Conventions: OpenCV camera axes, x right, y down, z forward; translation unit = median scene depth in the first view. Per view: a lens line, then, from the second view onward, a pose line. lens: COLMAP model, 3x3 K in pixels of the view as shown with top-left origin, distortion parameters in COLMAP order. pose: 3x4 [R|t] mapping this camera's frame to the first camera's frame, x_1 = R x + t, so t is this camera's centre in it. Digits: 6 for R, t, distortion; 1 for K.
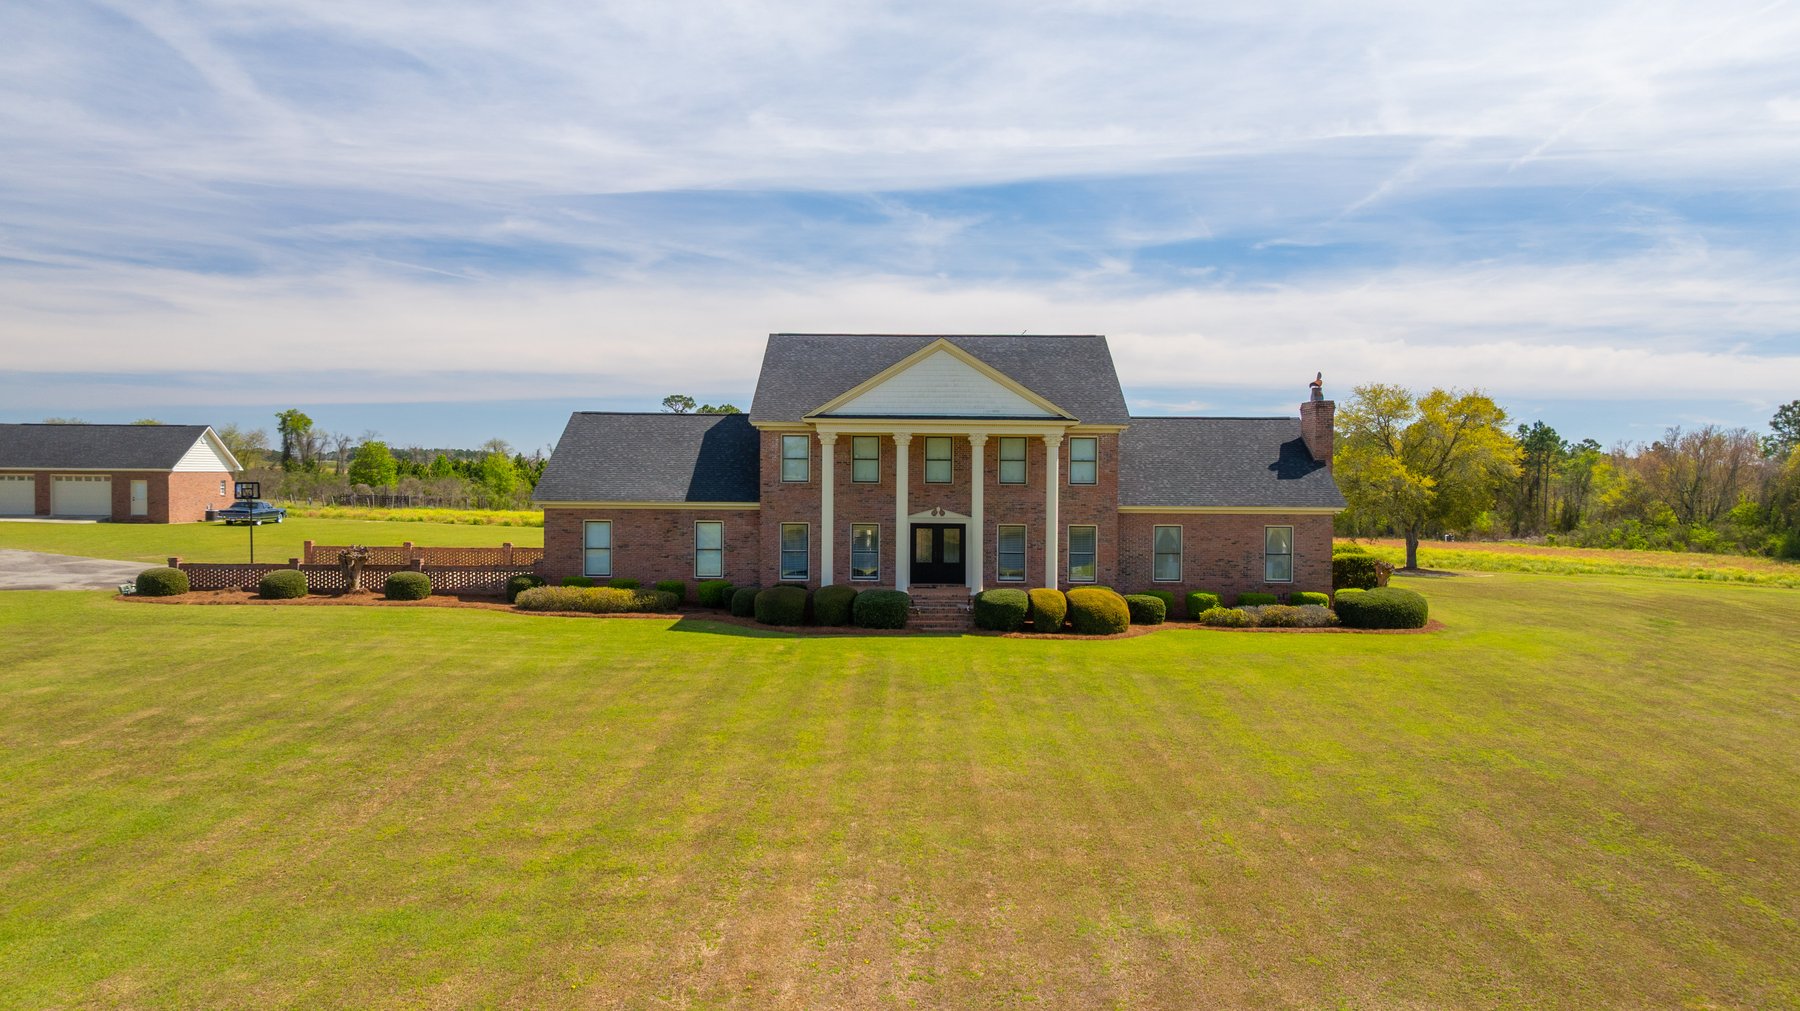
lens RADIAL K [[1267.9, 0, 906.7], [0, 1267.9, 515.8], [0, 0, 1]] dist [-0.032858, 0.030762]
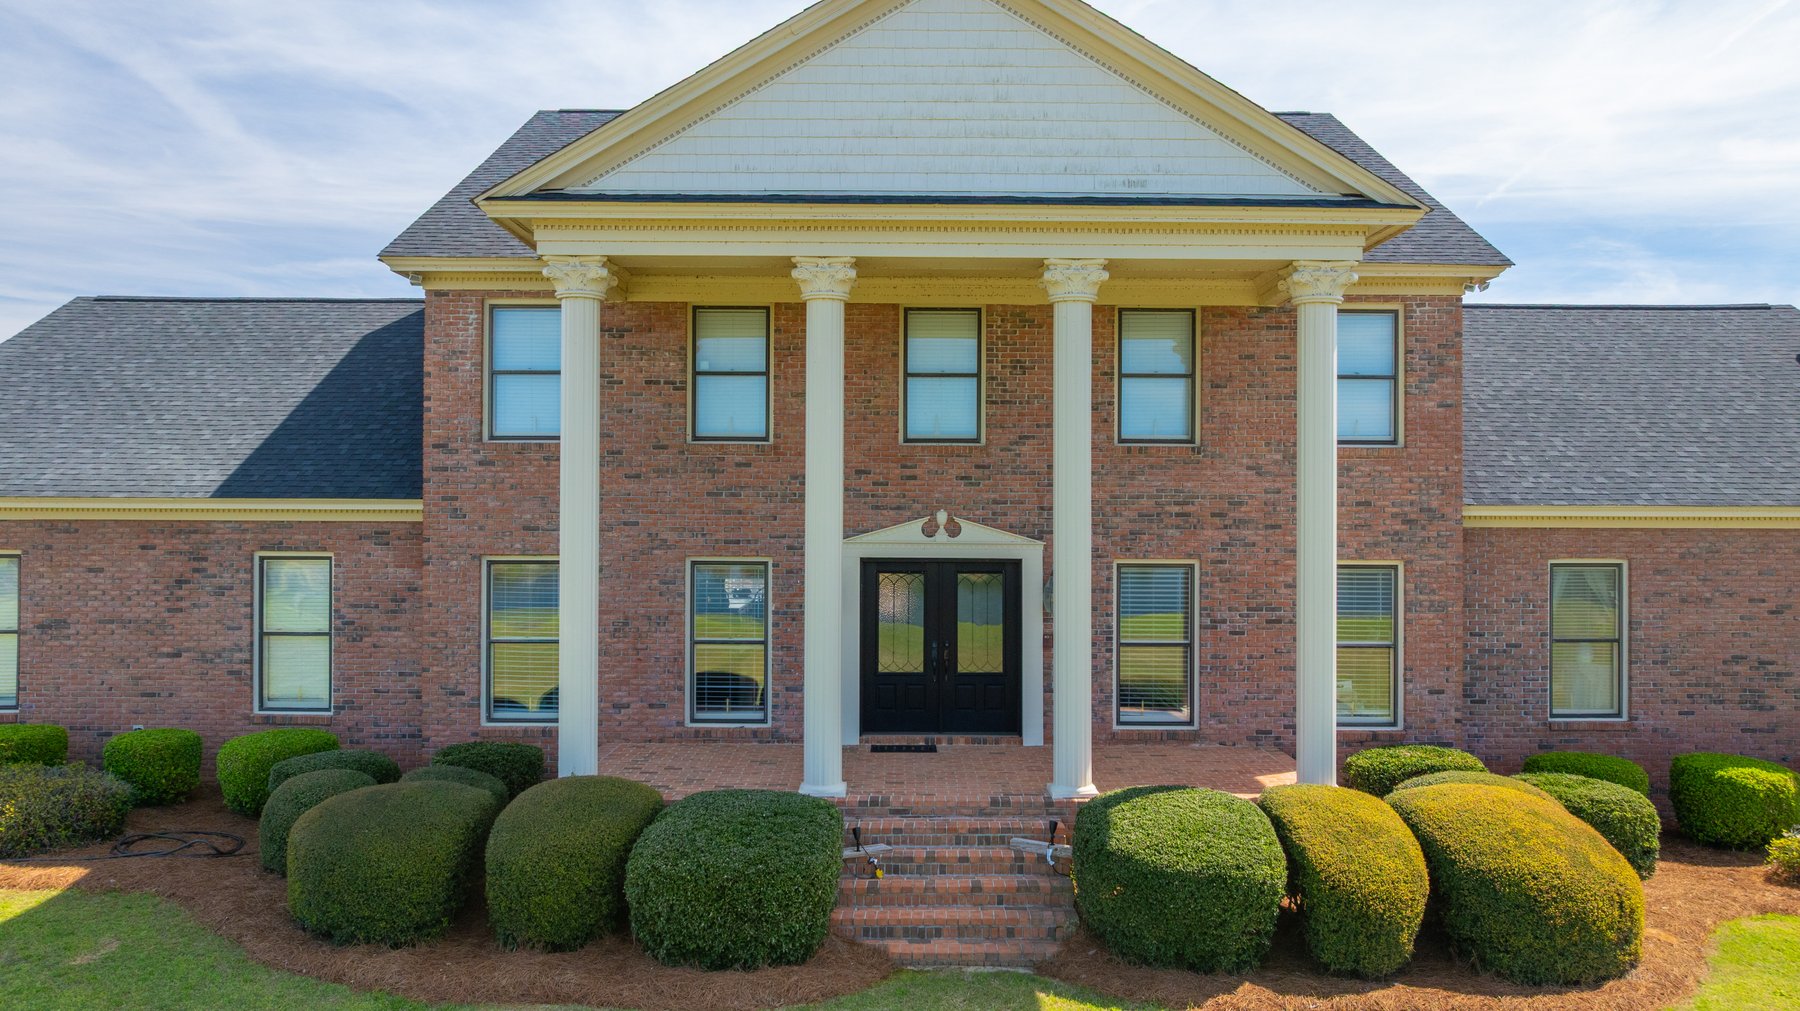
lens RADIAL K [[1267.9, 0, 888.4], [0, 1267.9, 499.5], [0, 0, 1]] dist [-0.032858, 0.030762]
pose [[0.999989, -0.002921, 0.003673, 0.009796], [0.003067, 0.999178, -0.040429, 0.003823], [-0.003552, 0.040439, 0.999176, 0.667778]]
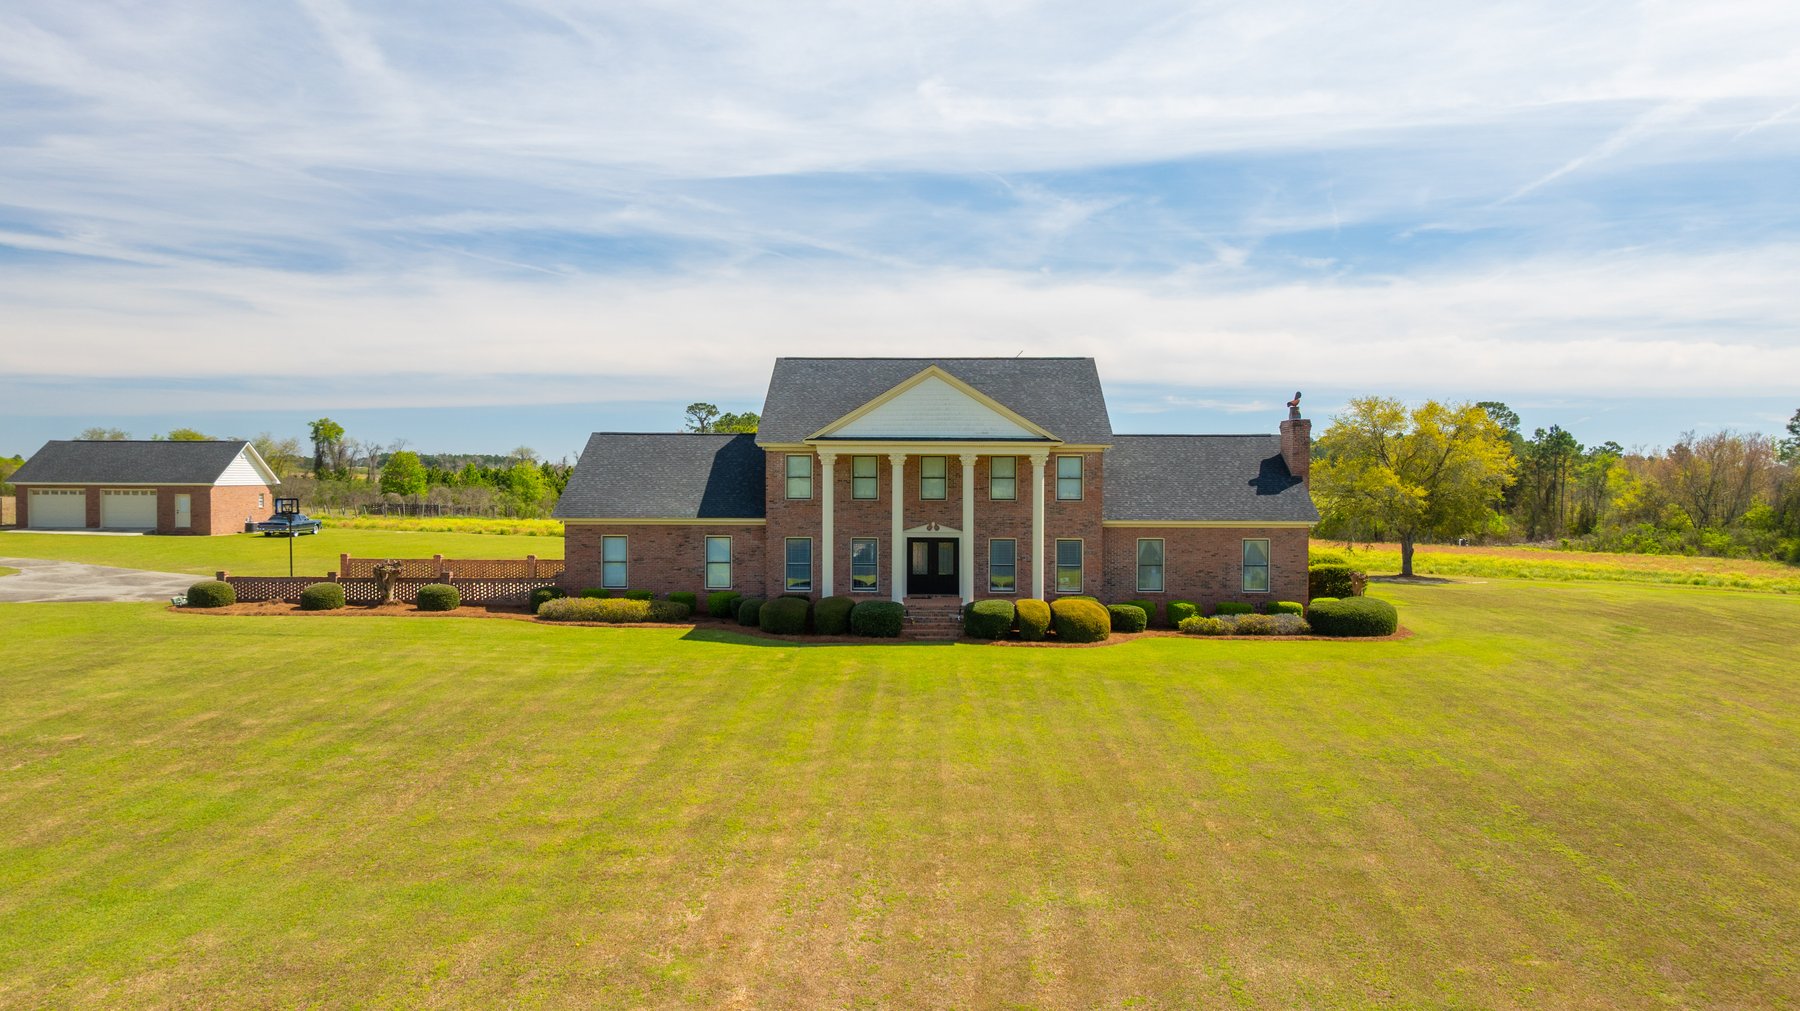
lens RADIAL K [[1267.9, 0, 907.1], [0, 1267.9, 516.0], [0, 0, 1]] dist [-0.032858, 0.030762]
pose [[0.999793, -0.003337, -0.020074, 0.024743], [0.003288, 0.999992, -0.002483, -0.009749], [0.020082, 0.002417, 0.999795, -0.064402]]
